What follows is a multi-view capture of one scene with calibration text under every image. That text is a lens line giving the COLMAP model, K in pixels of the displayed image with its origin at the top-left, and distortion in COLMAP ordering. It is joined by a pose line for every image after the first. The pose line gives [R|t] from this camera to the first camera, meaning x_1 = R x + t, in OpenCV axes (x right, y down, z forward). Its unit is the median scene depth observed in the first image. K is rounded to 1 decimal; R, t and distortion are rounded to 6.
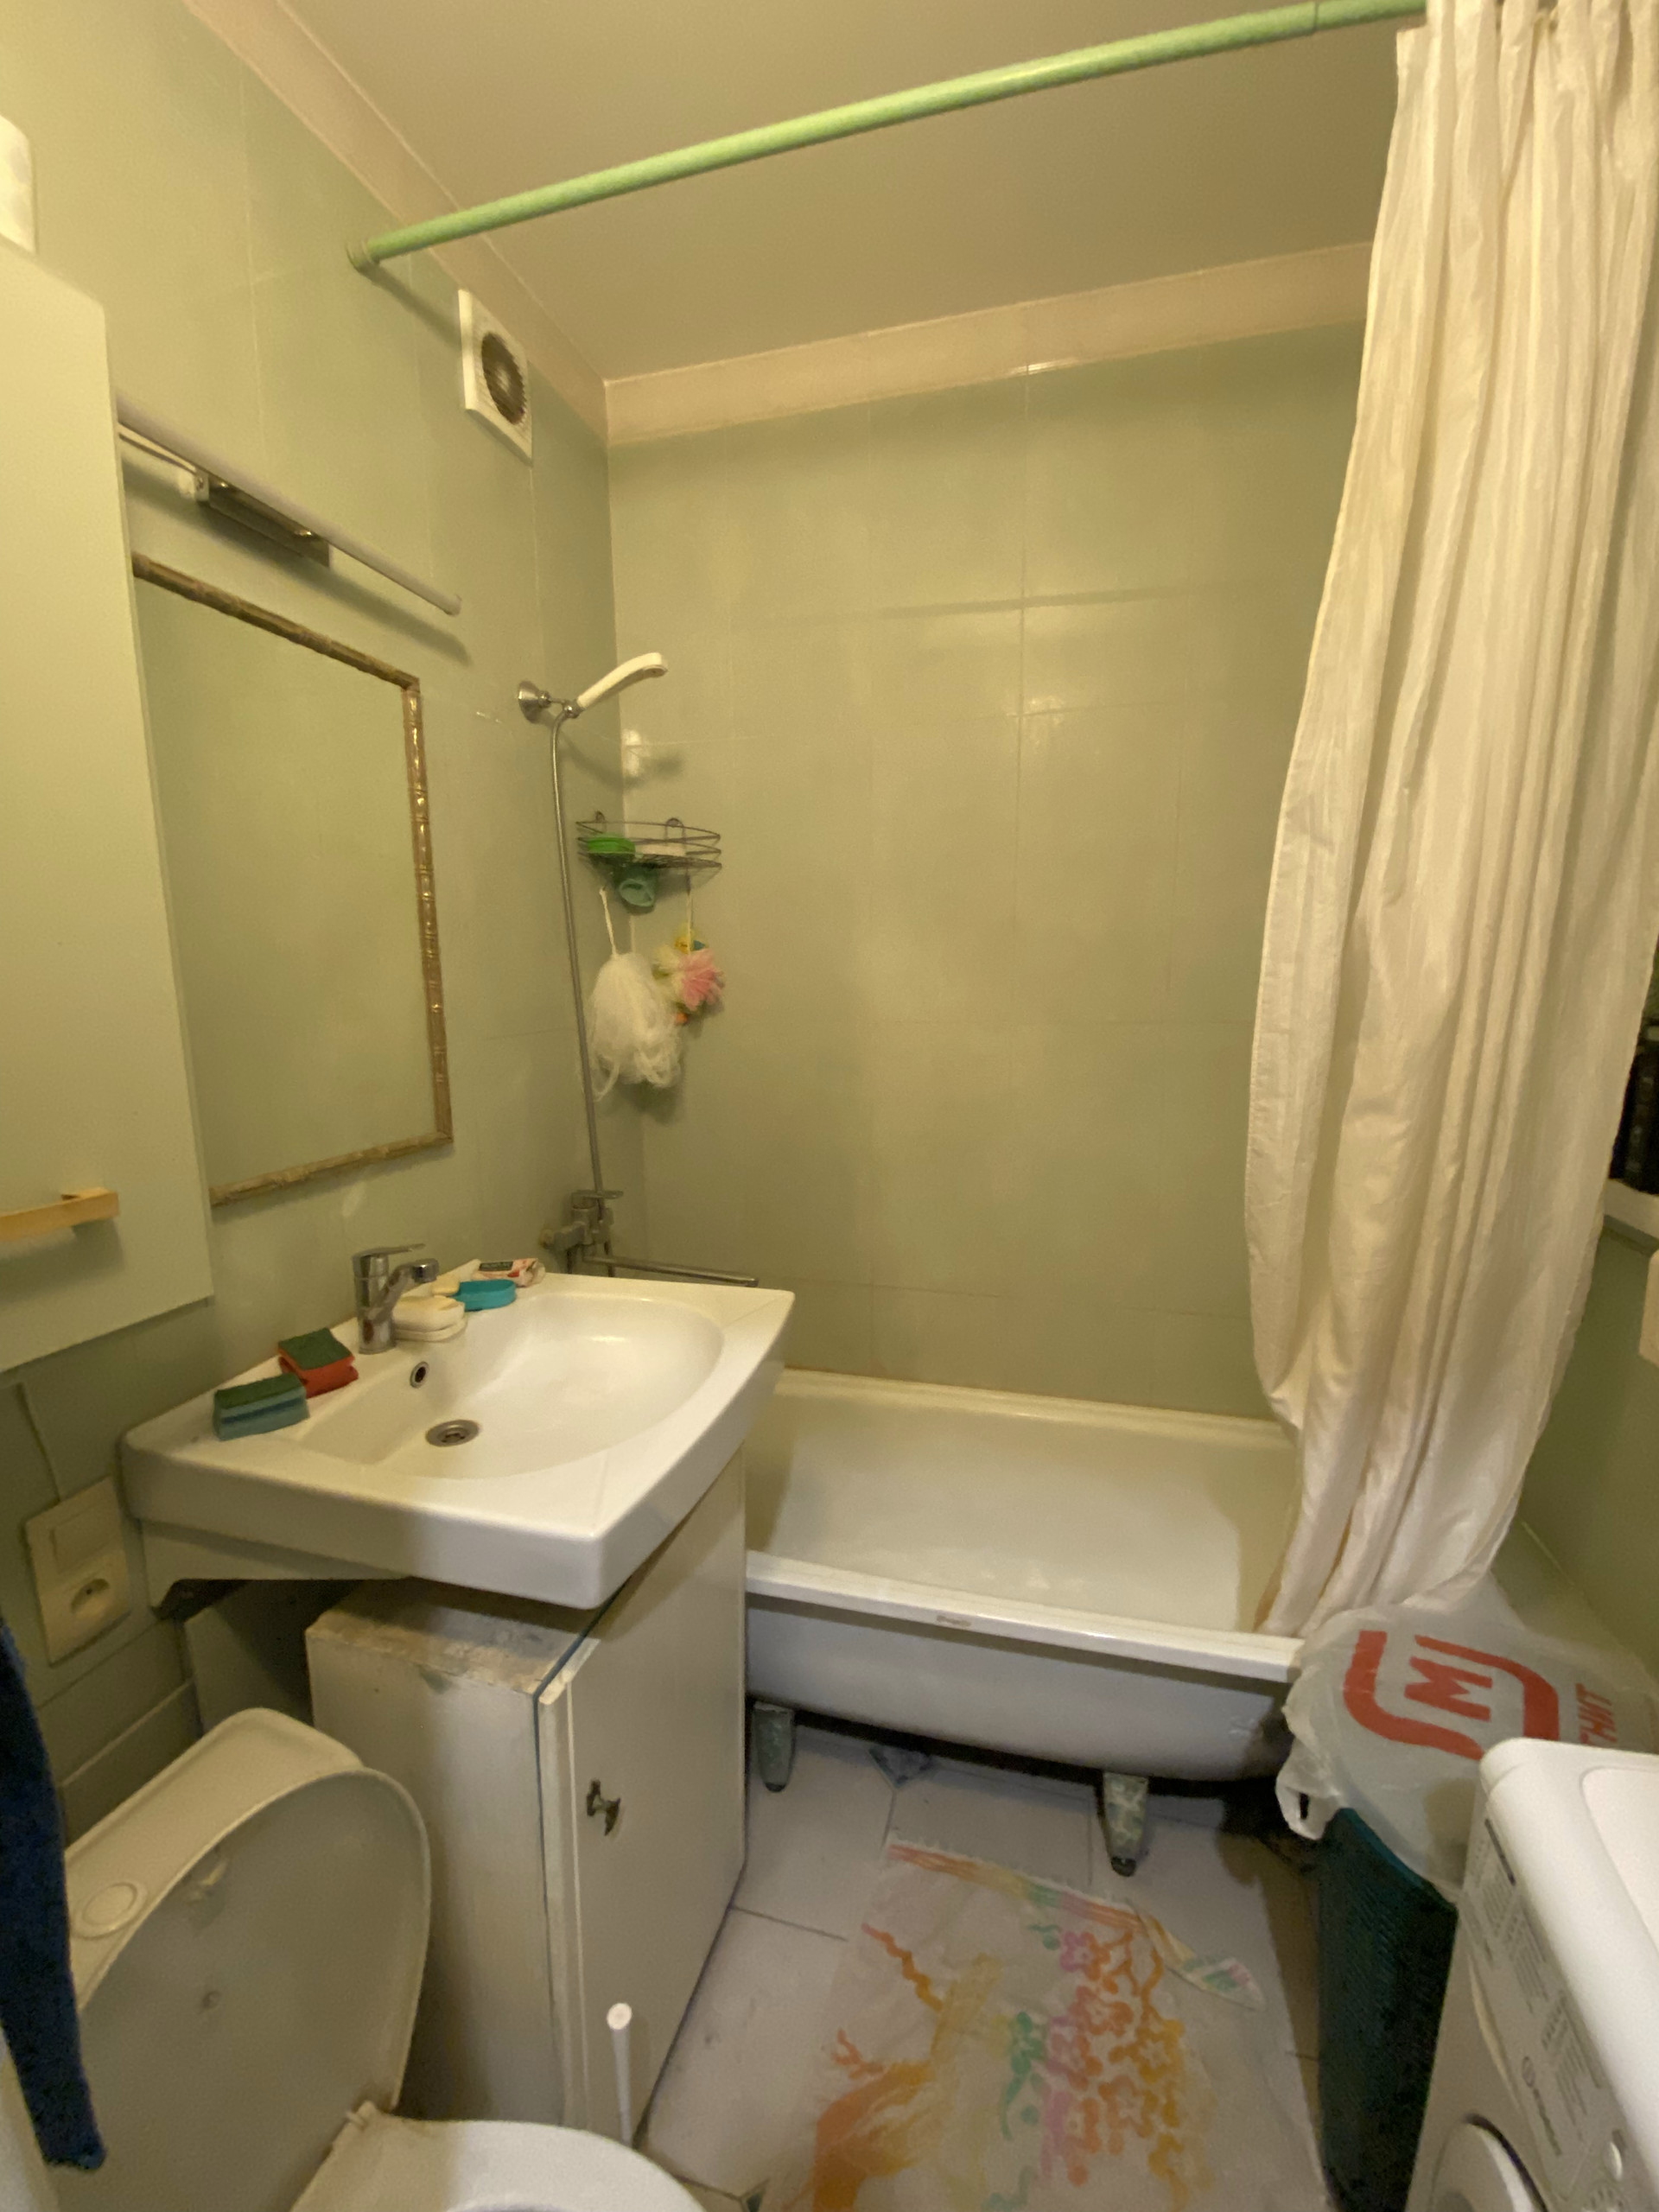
lens RADIAL K [[905.3, 0, 841.9], [0, 905.3, 1111.7], [0, 0, 1]] dist [0.031131, -0.026505]
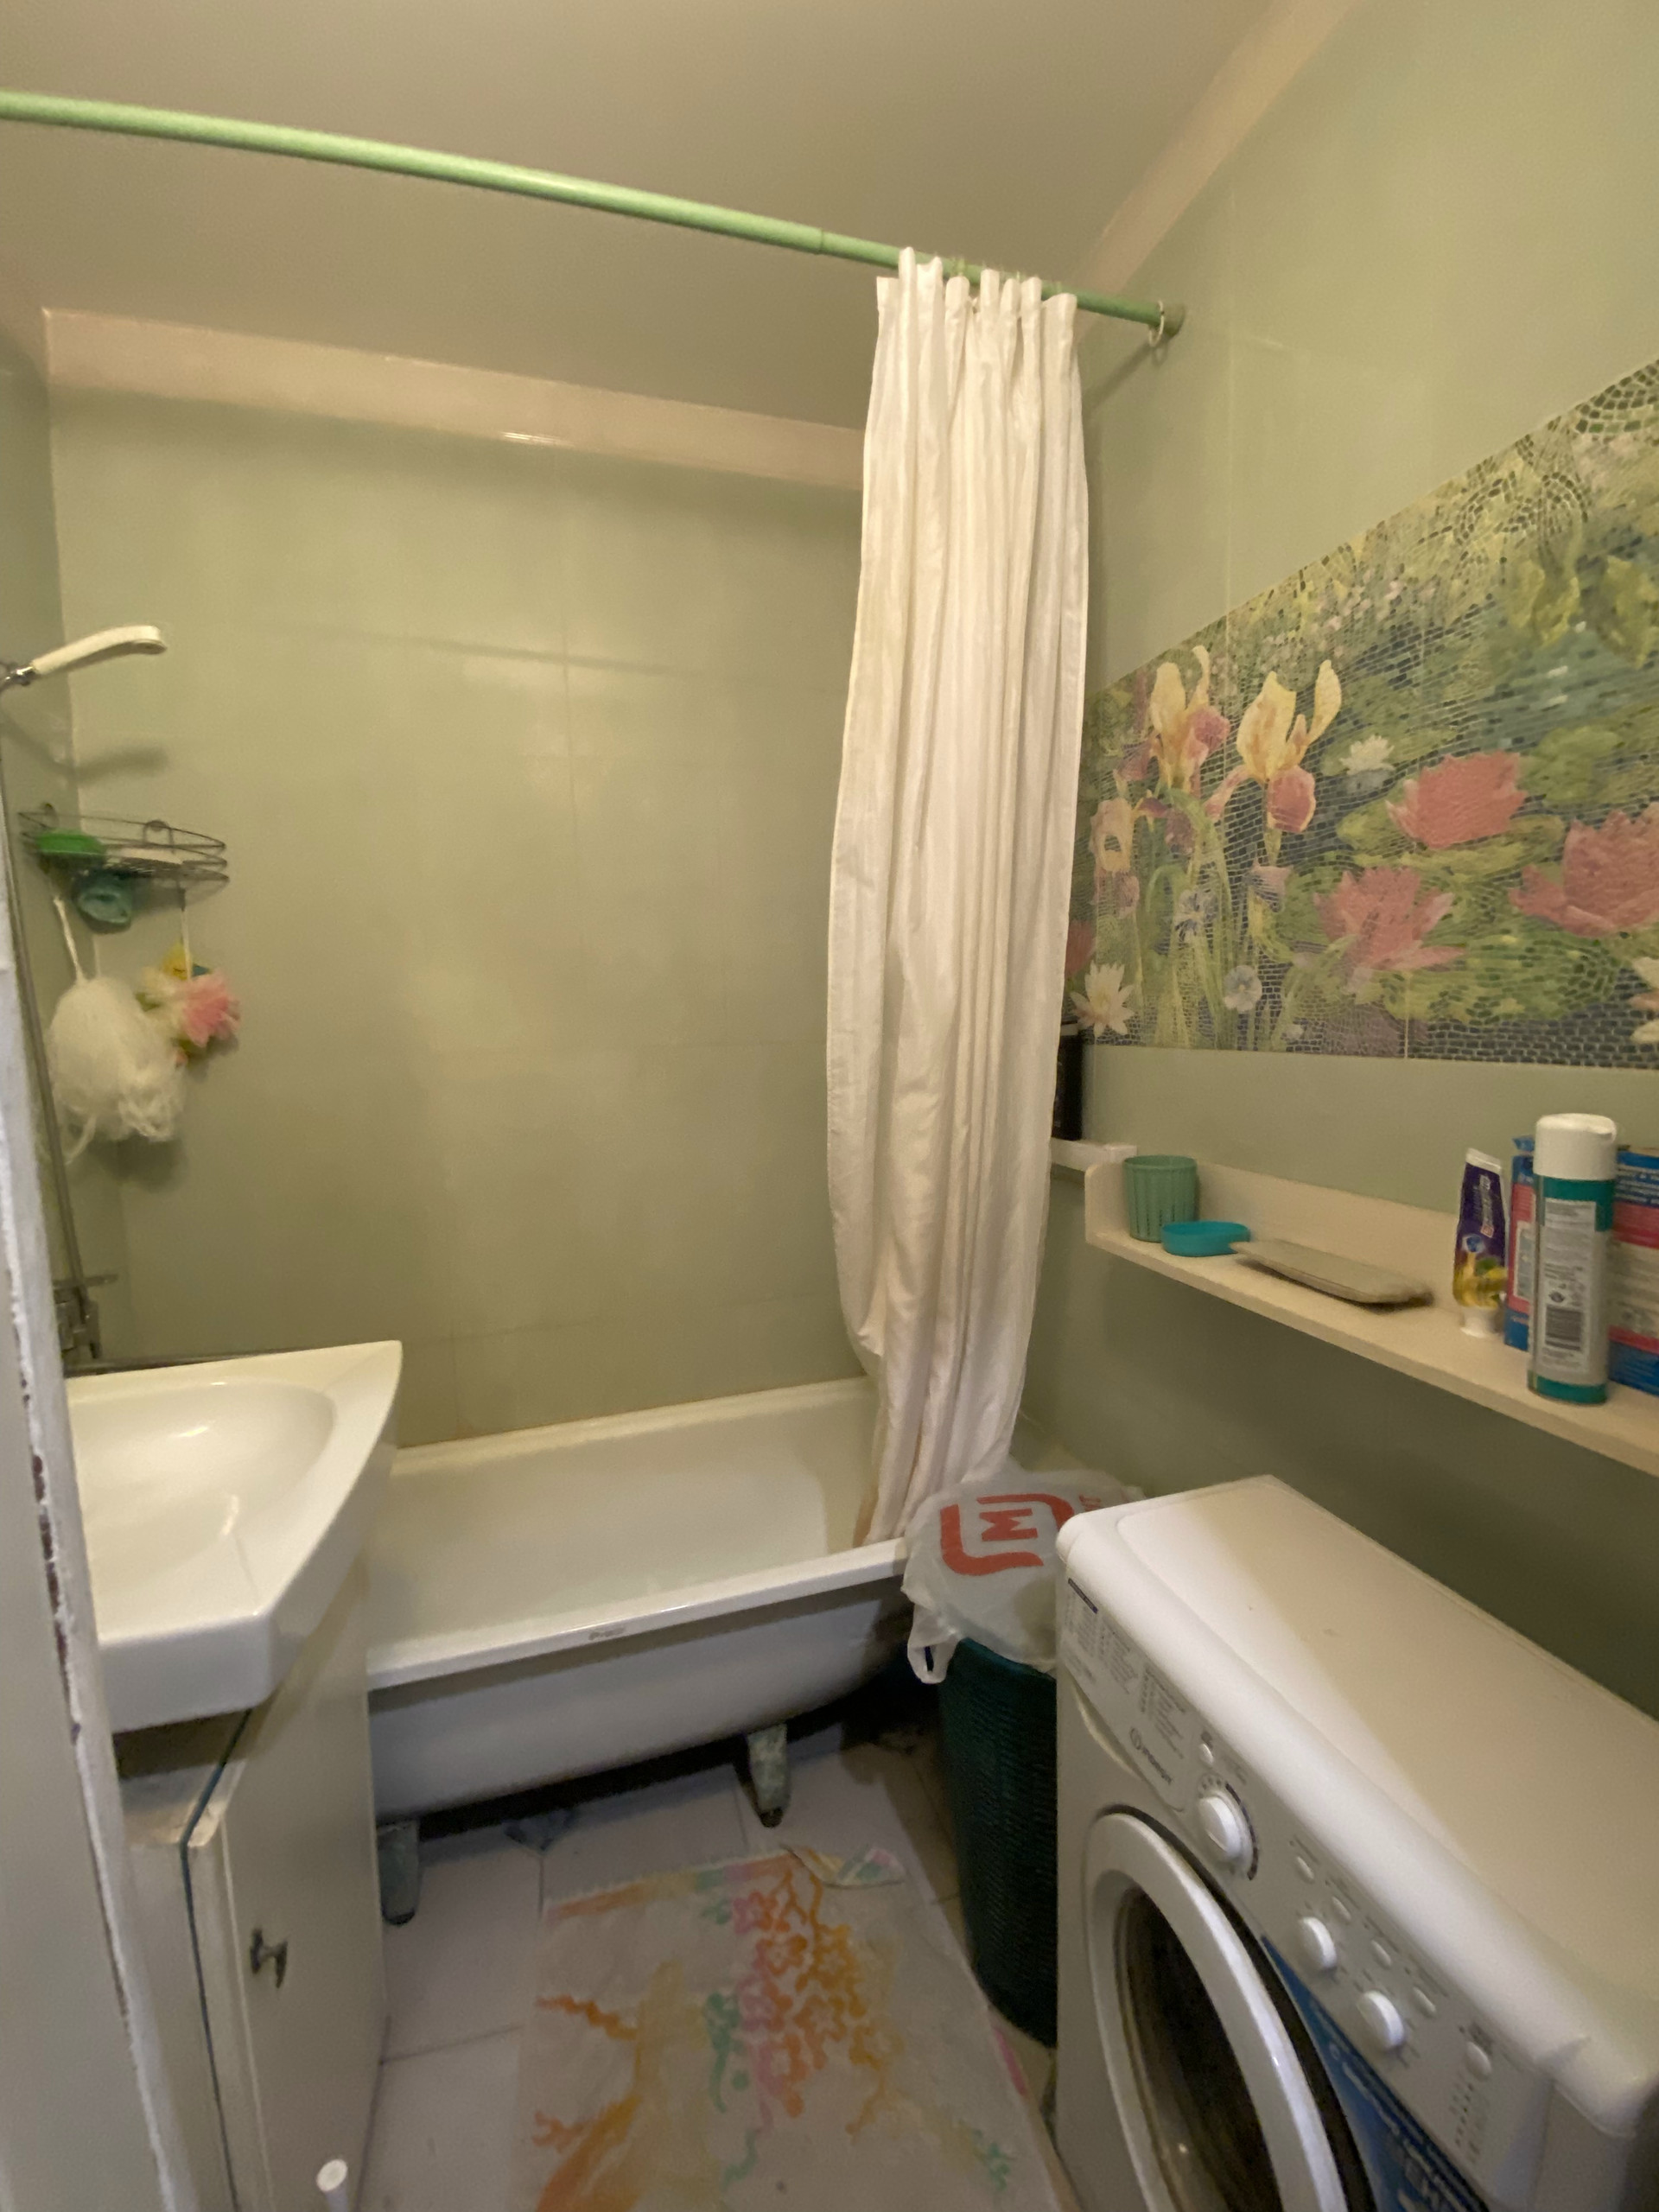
lens RADIAL K [[905.3, 0, 841.9], [0, 905.3, 1111.7], [0, 0, 1]] dist [0.031131, -0.026505]
pose [[0.849314, -0.066238, 0.523716, -0.156686], [0.100338, 0.994266, -0.036966, 0.057321], [-0.518265, 0.083944, 0.851091, -0.034388]]
